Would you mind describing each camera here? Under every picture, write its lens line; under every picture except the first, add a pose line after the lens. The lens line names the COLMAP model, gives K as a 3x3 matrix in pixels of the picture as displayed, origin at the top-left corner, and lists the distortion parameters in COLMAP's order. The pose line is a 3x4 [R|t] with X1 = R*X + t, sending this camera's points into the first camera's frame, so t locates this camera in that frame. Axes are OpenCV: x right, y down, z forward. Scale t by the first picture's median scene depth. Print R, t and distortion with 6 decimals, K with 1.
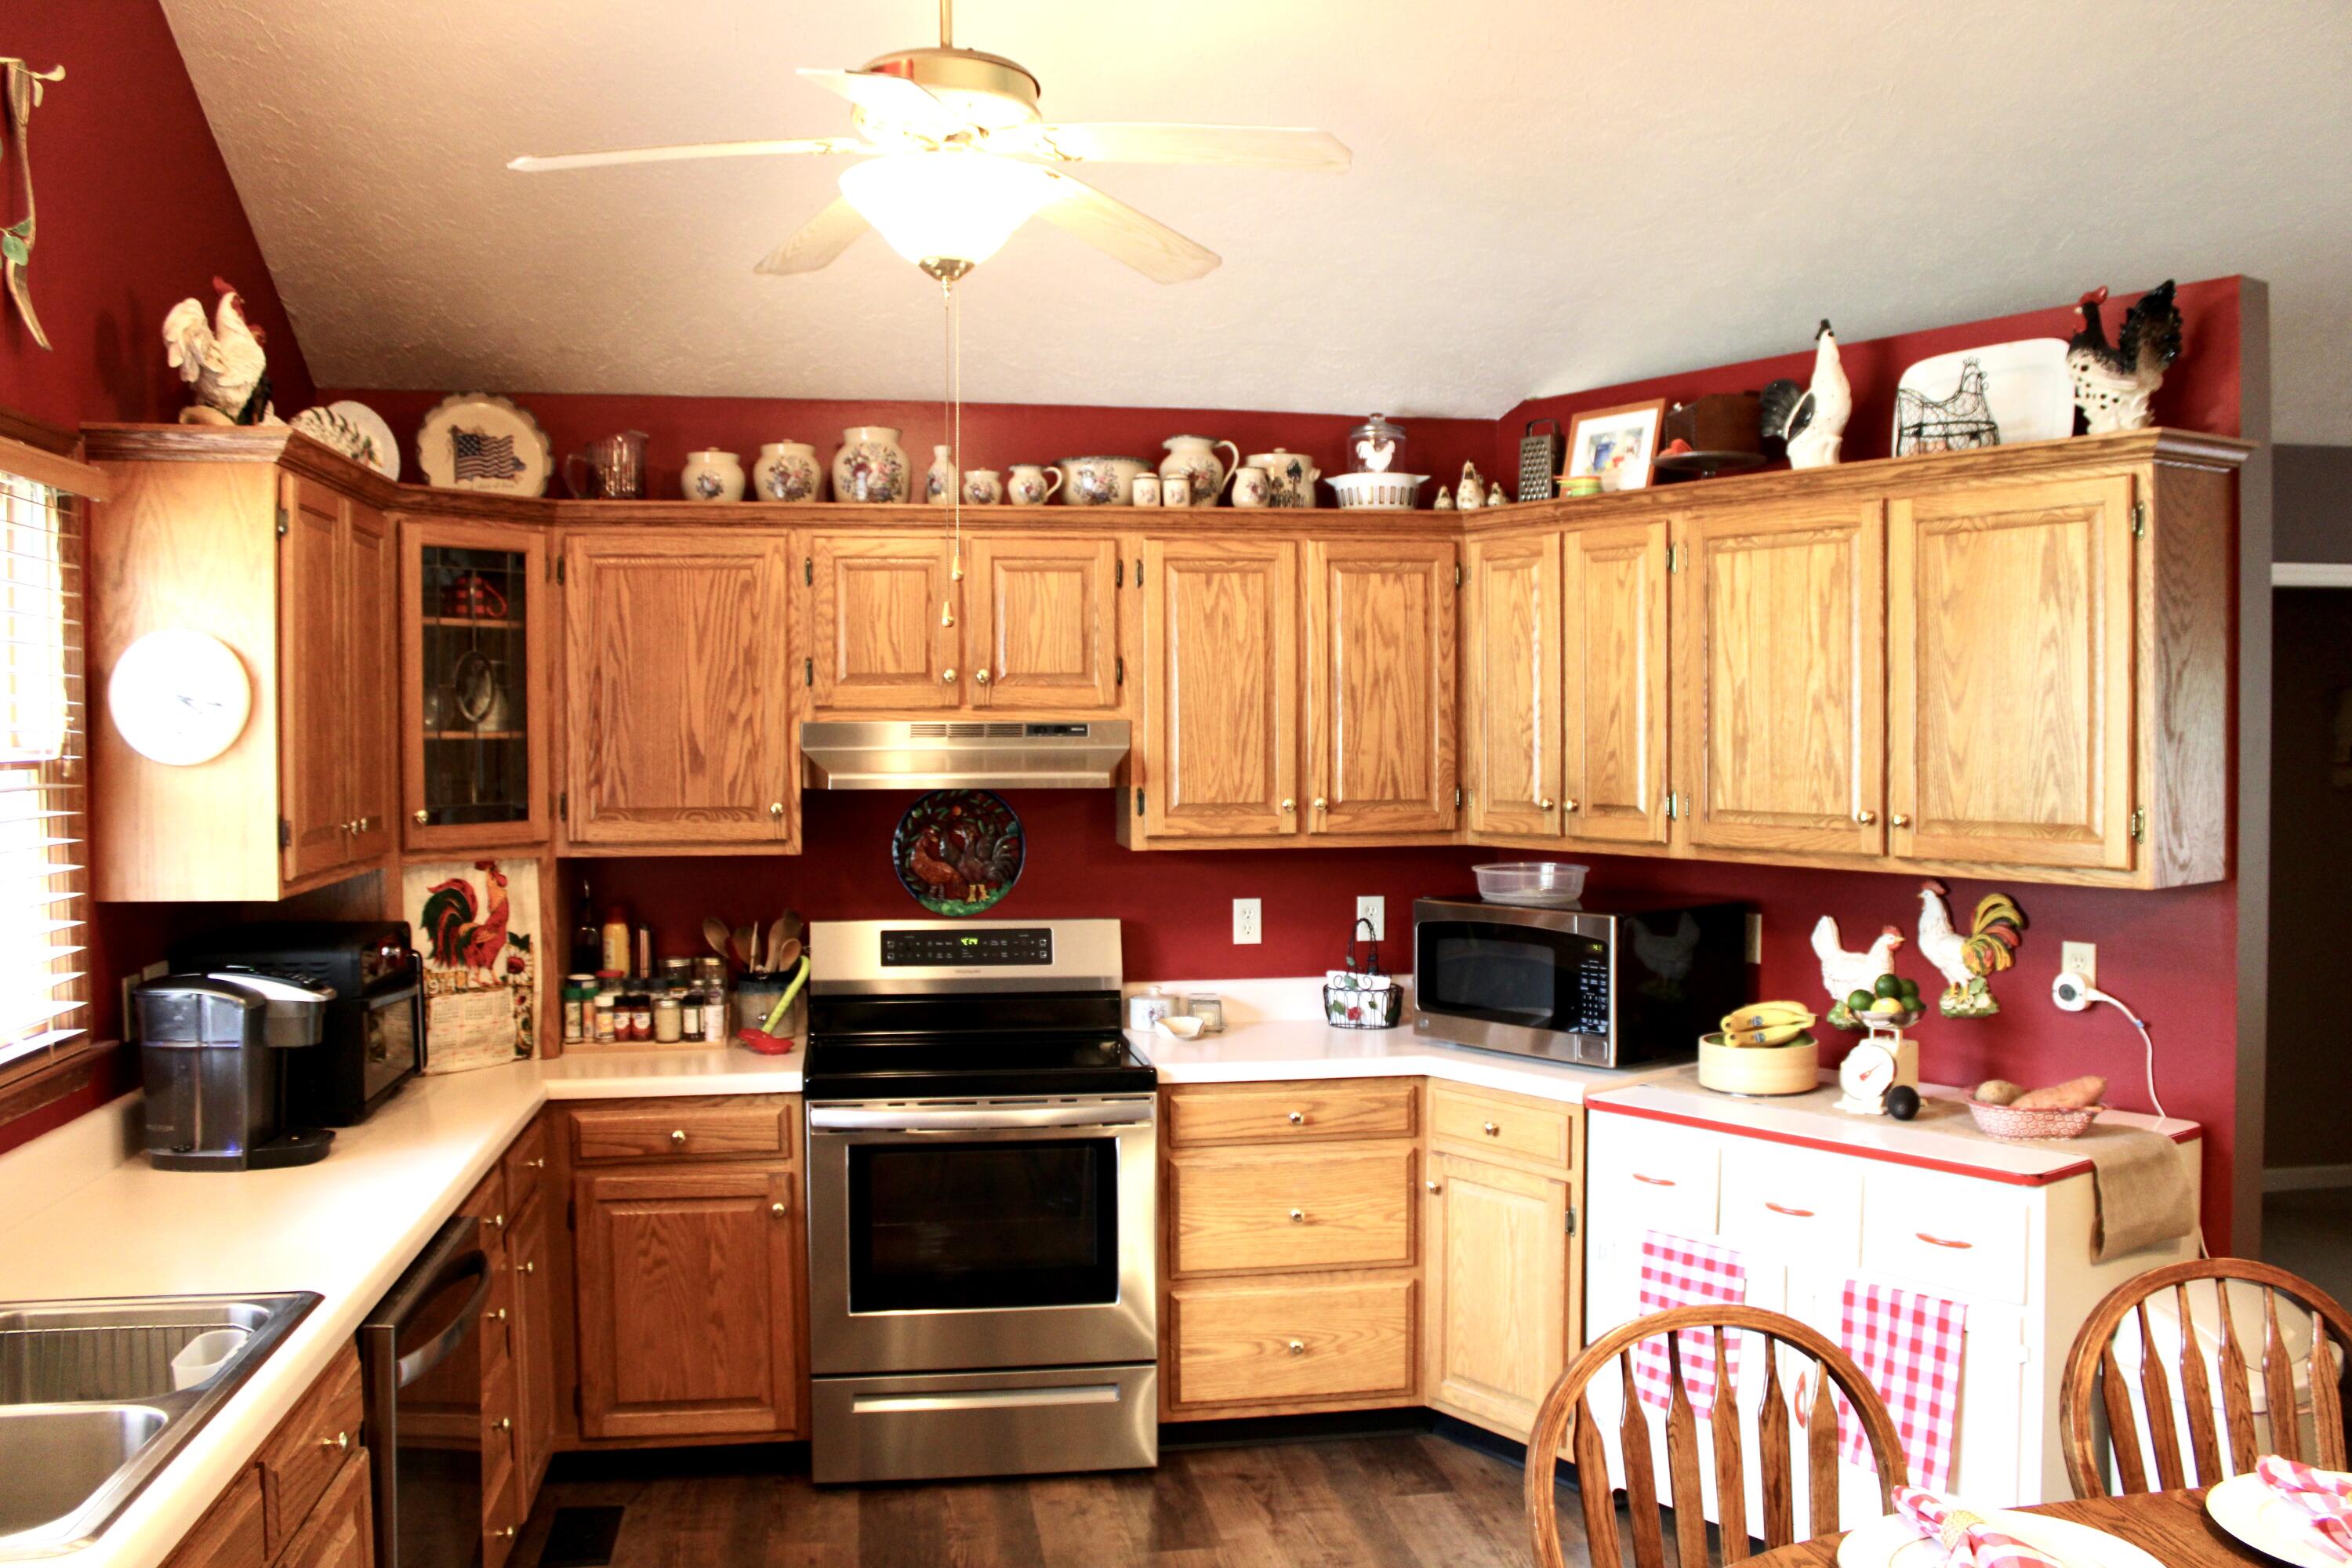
lens RADIAL K [[1964.8, 0, 1124.3], [0, 1964.8, 782.5], [0, 0, 1]] dist [-0.164436, 0.129429]
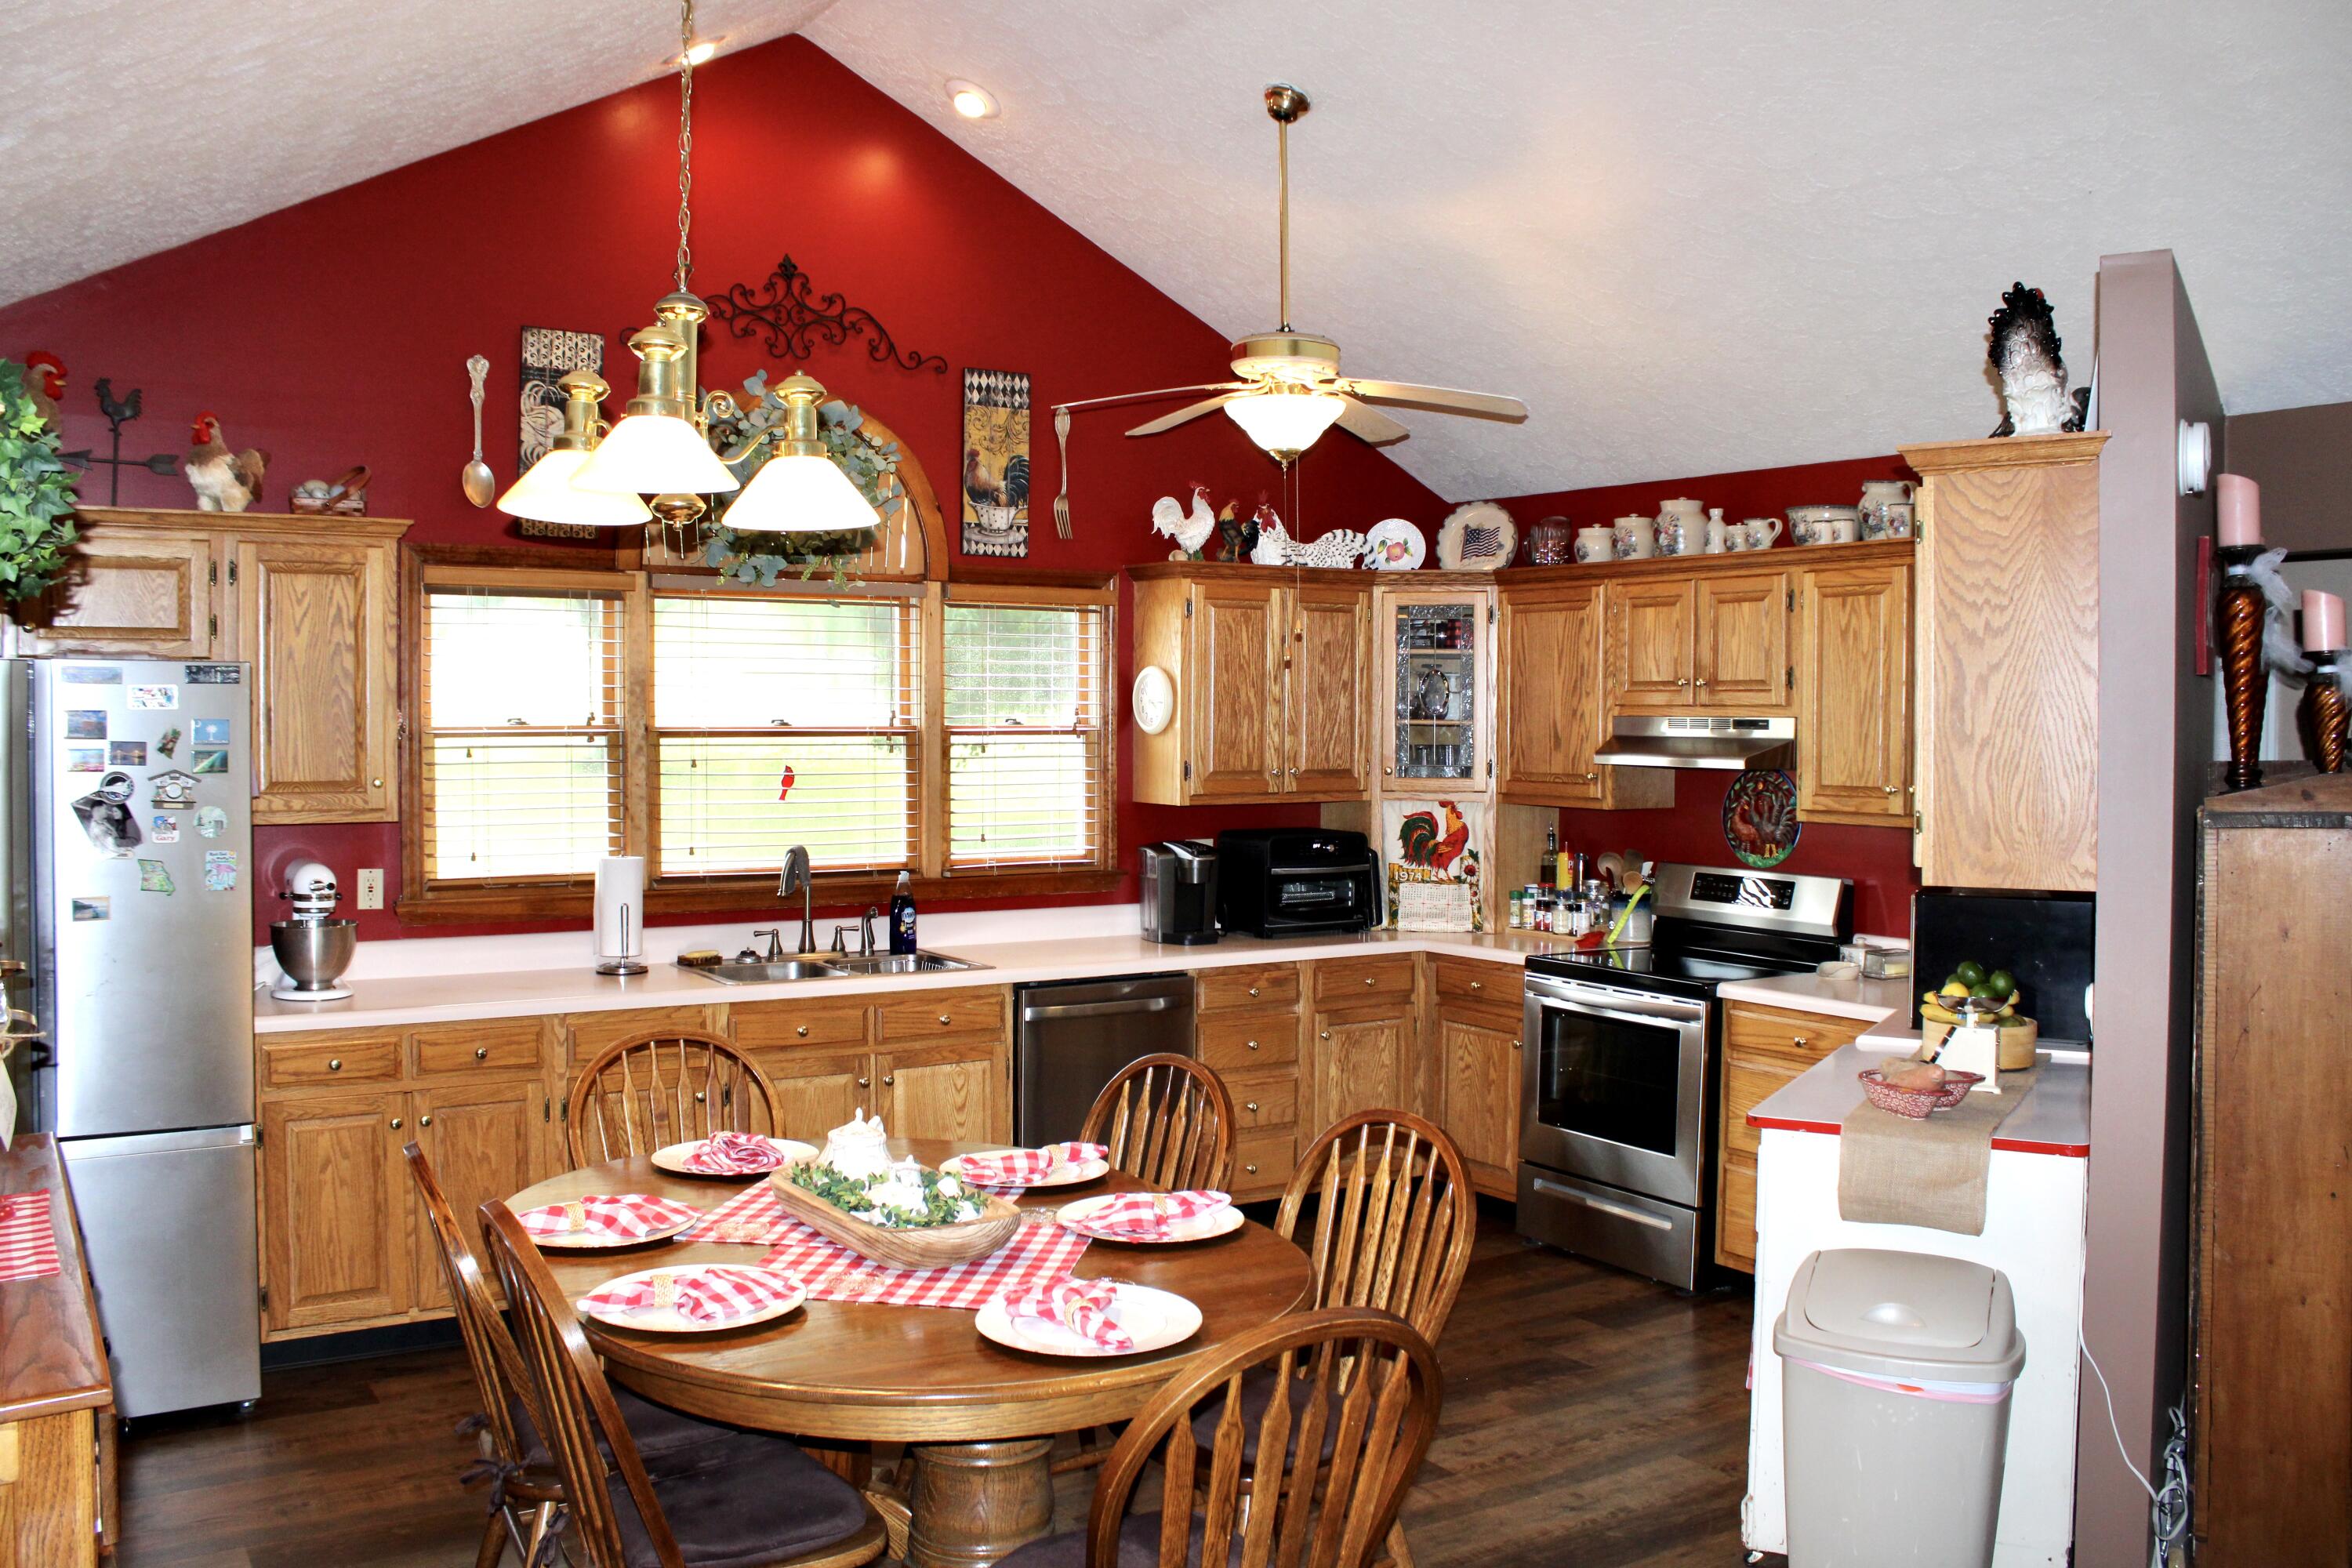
lens RADIAL K [[1964.8, 0, 1124.3], [0, 1964.8, 782.5], [0, 0, 1]] dist [-0.164436, 0.129429]
pose [[0.376919, 0.038479, -0.925447, 1.022232], [-0.029366, 0.999131, 0.029582, -0.014433], [0.925781, 0.016027, 0.377721, 0.144284]]
